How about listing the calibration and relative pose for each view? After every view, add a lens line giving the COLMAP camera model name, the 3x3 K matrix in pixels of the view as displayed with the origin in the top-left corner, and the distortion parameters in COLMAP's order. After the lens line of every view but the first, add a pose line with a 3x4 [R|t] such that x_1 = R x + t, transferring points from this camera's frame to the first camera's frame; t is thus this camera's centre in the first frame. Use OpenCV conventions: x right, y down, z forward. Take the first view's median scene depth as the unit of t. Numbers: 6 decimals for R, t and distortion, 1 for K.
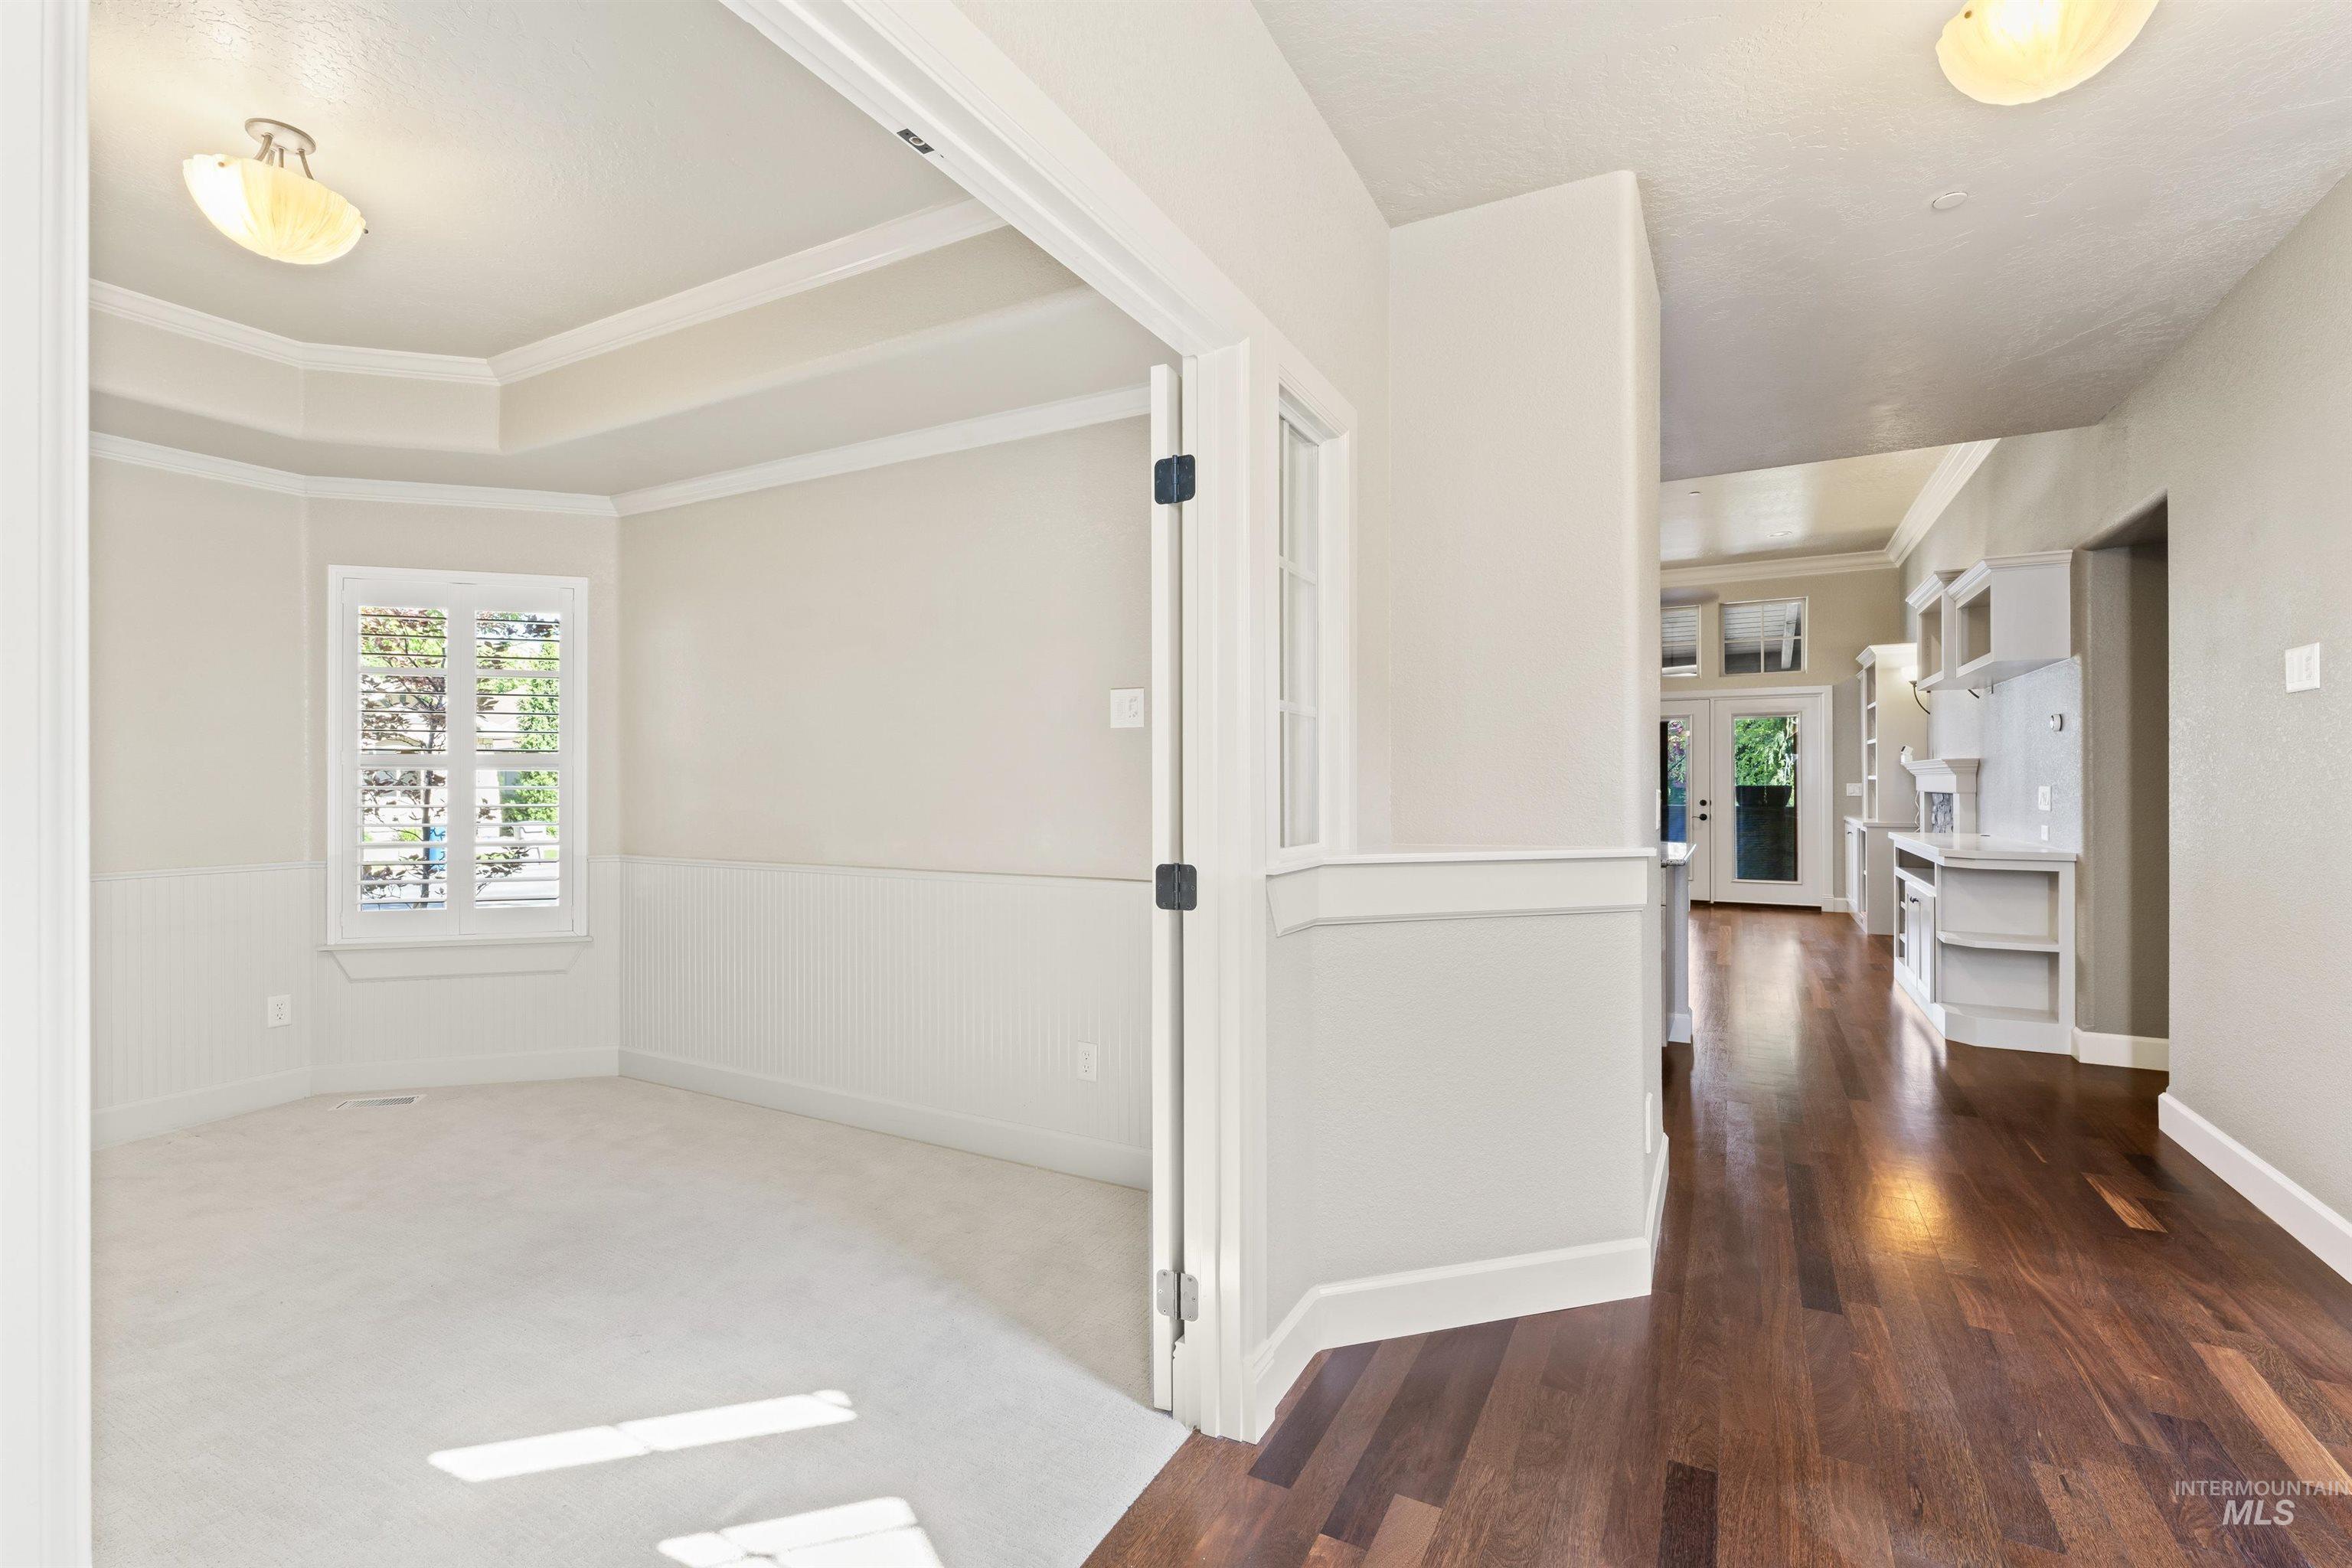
lens RADIAL K [[997.7, 0, 1189.6], [0, 997.7, 781.8], [0, 0, 1]] dist [-0.006870, 0.001311]
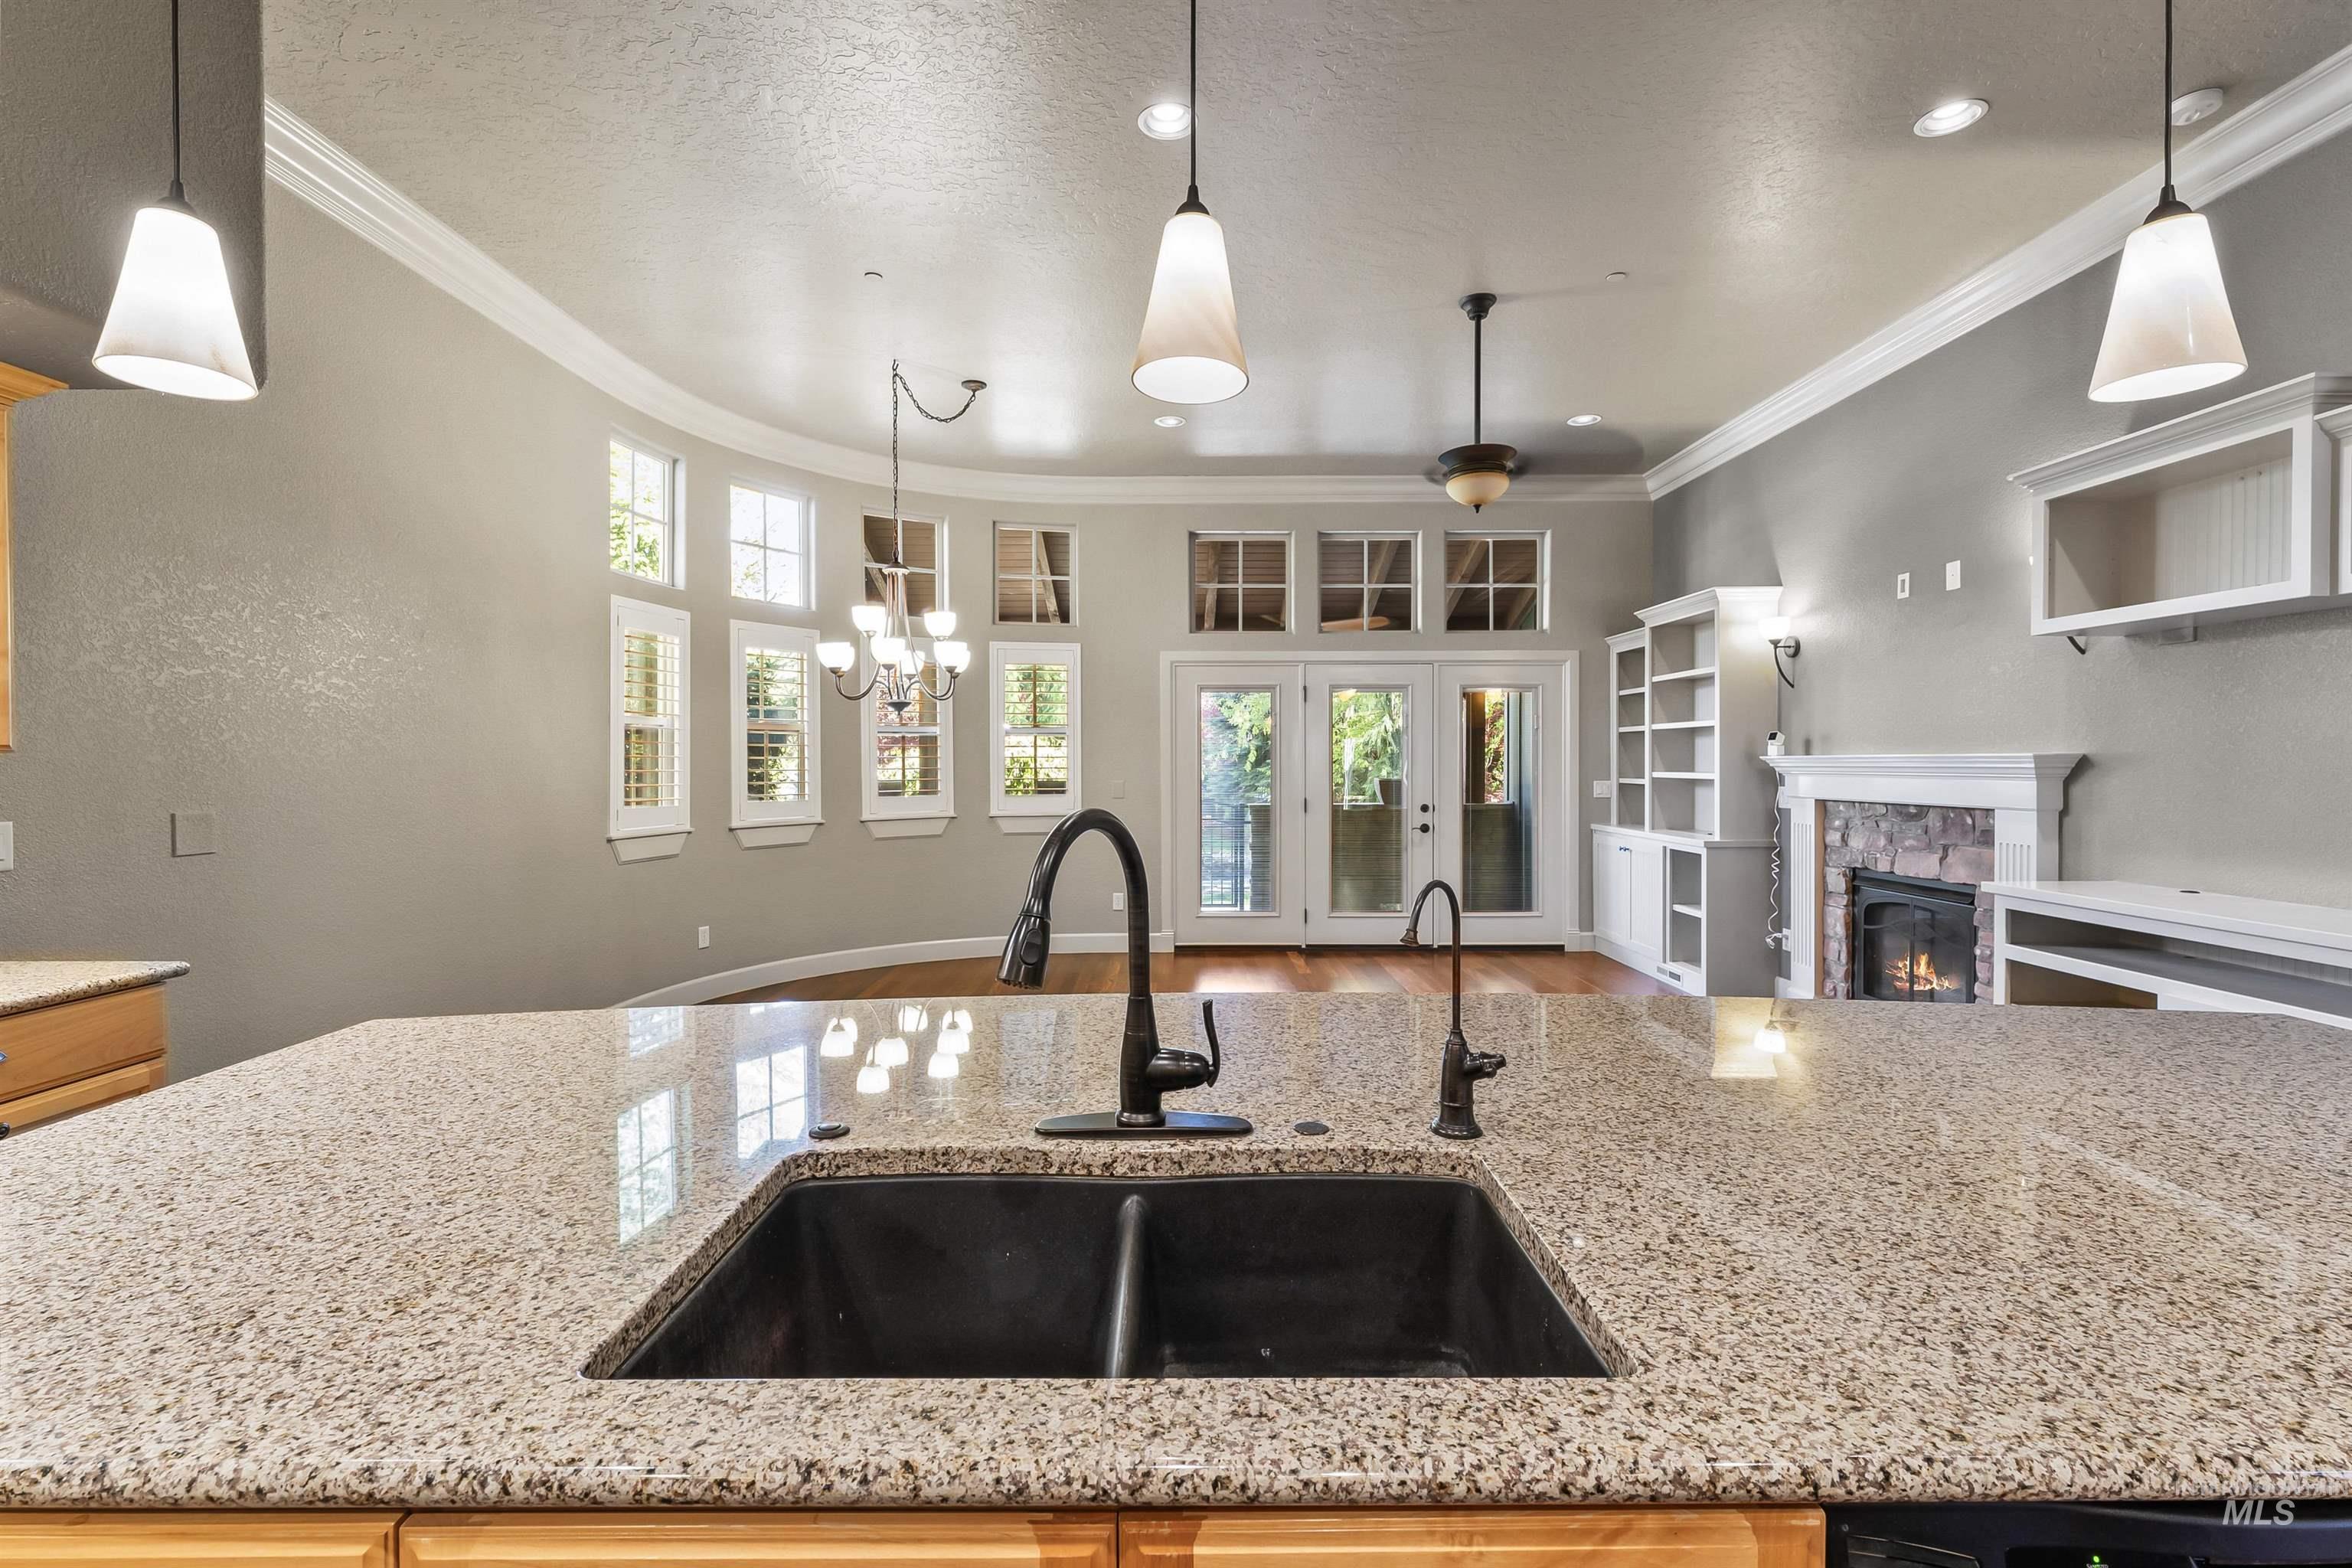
lens RADIAL K [[1040.3, 0, 1181.3], [0, 1040.3, 779.6], [0, 0, 1]] dist [-0.000733, -0.000753]
pose [[0.881381, -0.009163, 0.472317, 0.008325], [0.001865, 0.999872, 0.015916, -0.012532], [-0.472402, -0.013147, 0.881285, 0.436623]]
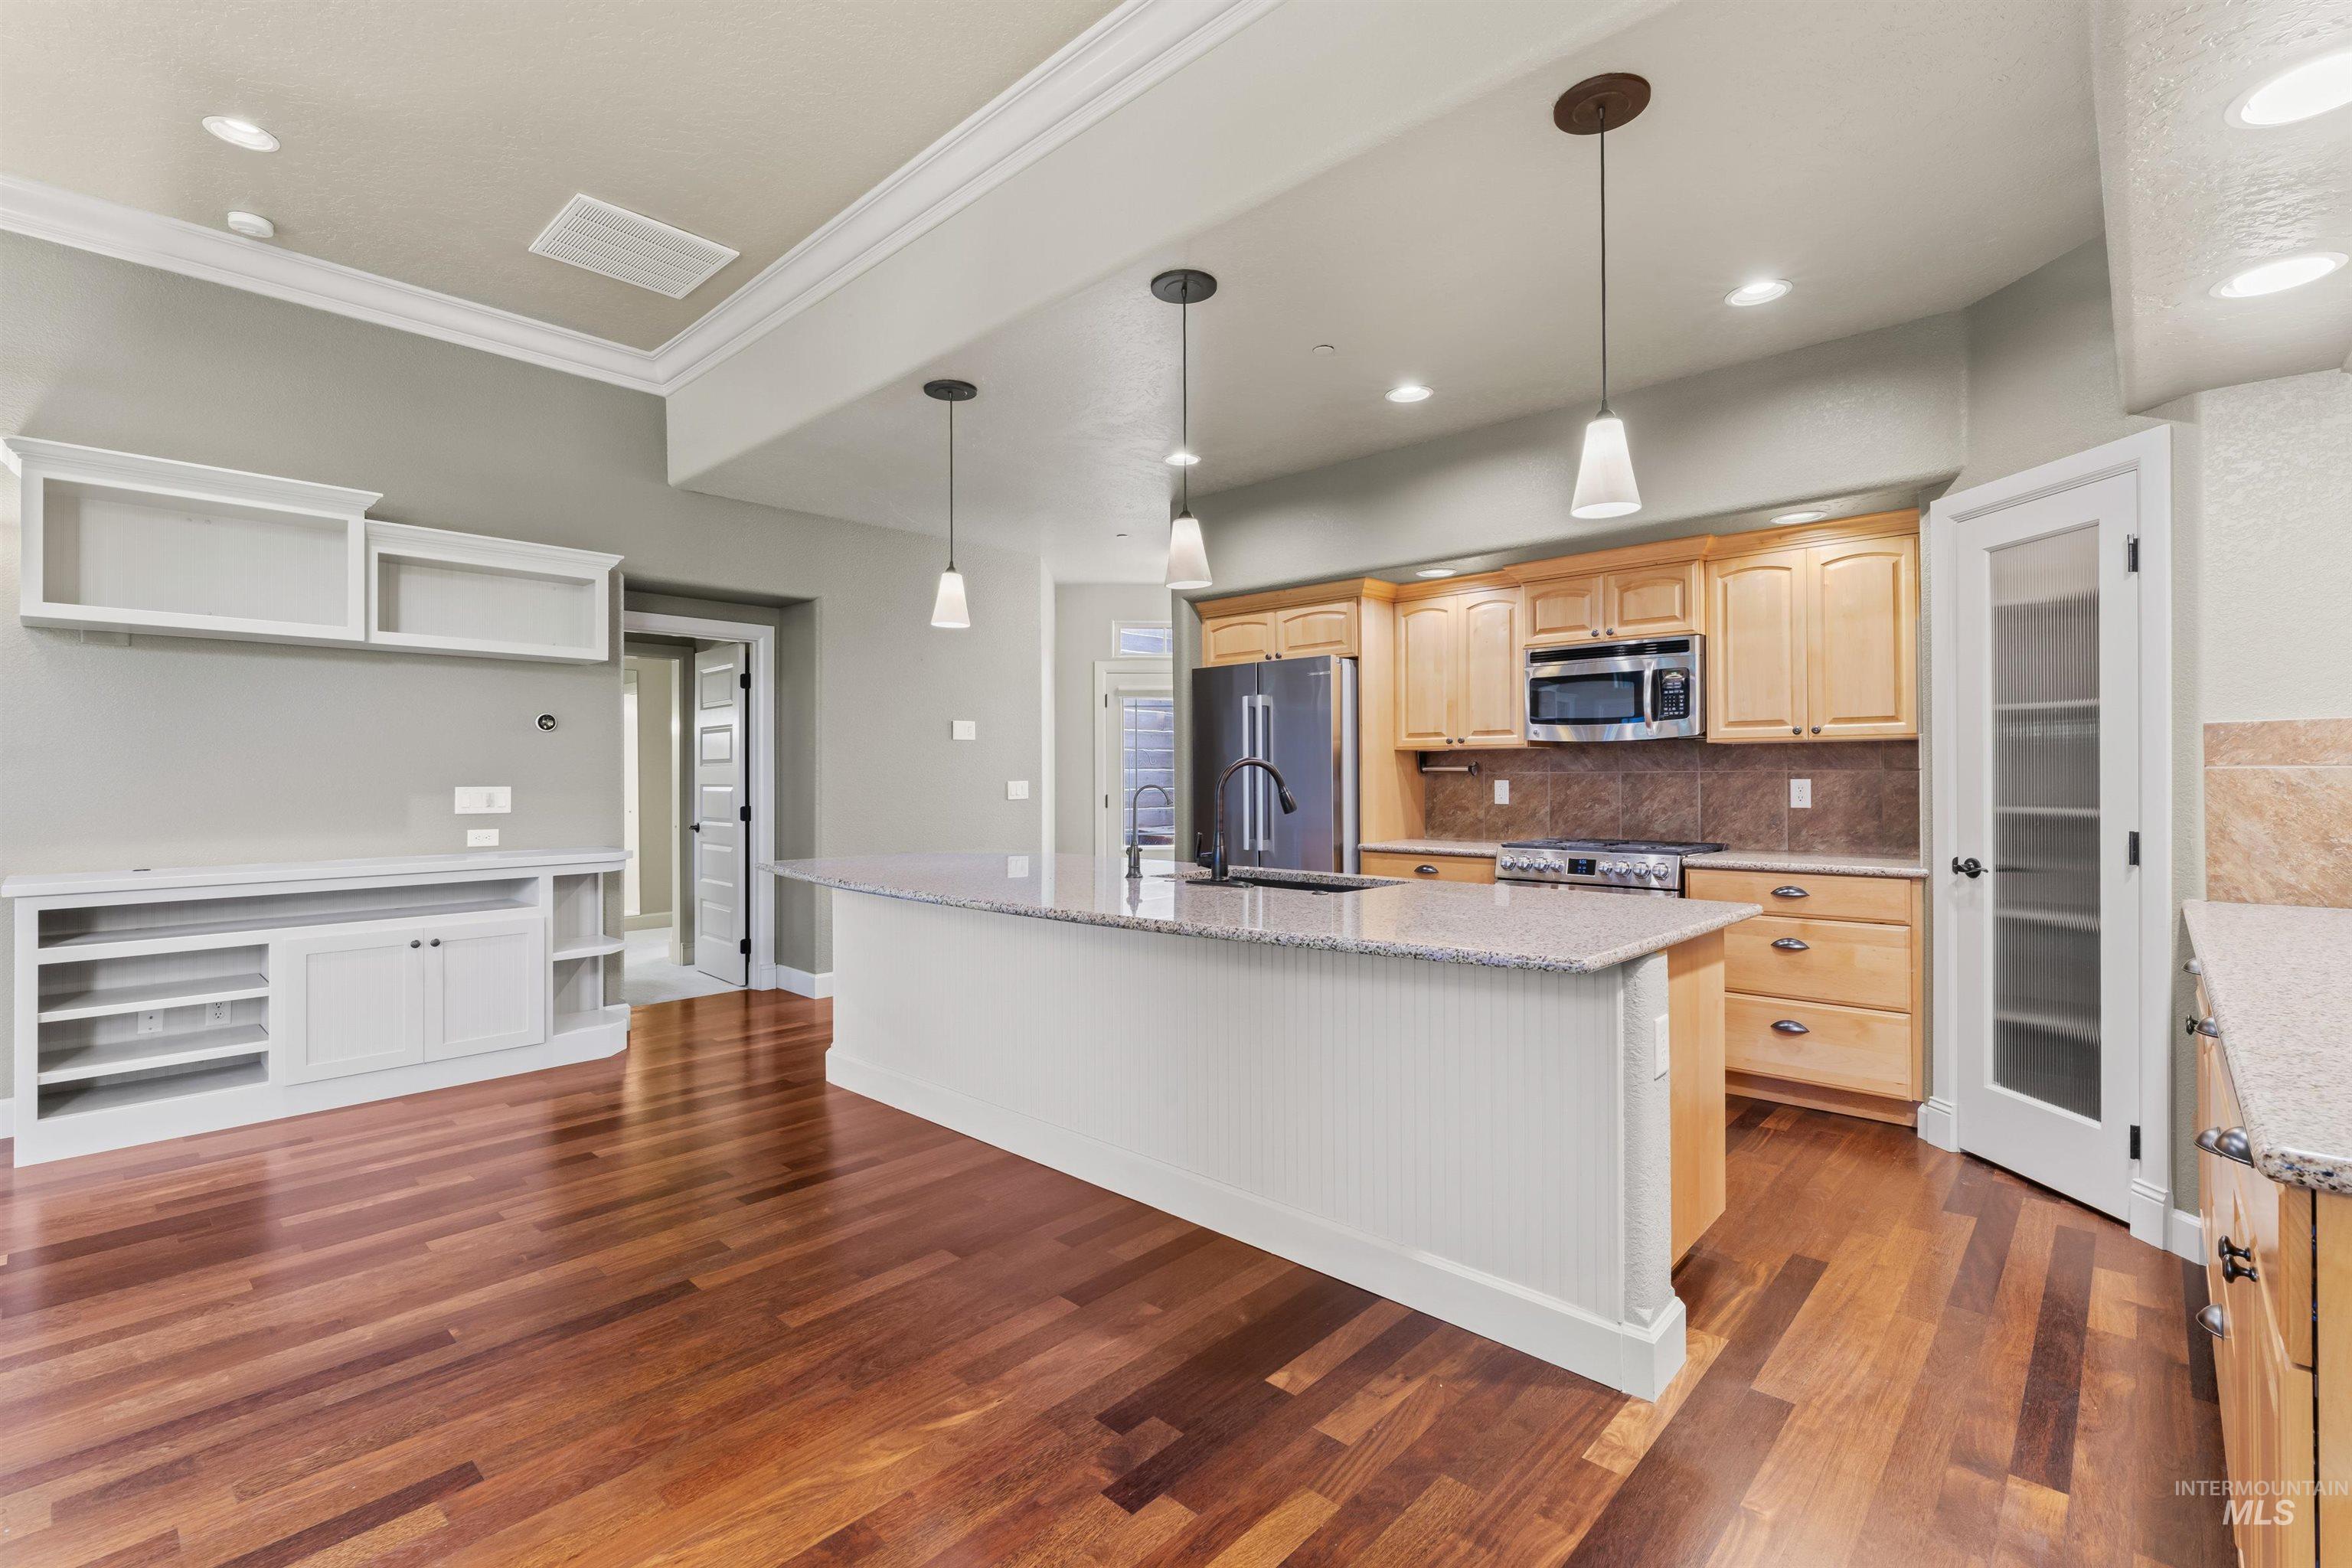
lens RADIAL K [[1040.3, 0, 1186.7], [0, 1040.3, 770.5], [0, 0, 1]] dist [-0.000733, -0.000753]
pose [[-0.966156, 0.006868, 0.257866, -0.011387], [0.005928, 0.999973, -0.004421, -0.001824], [-0.257889, -0.002742, -0.966171, 0.873760]]
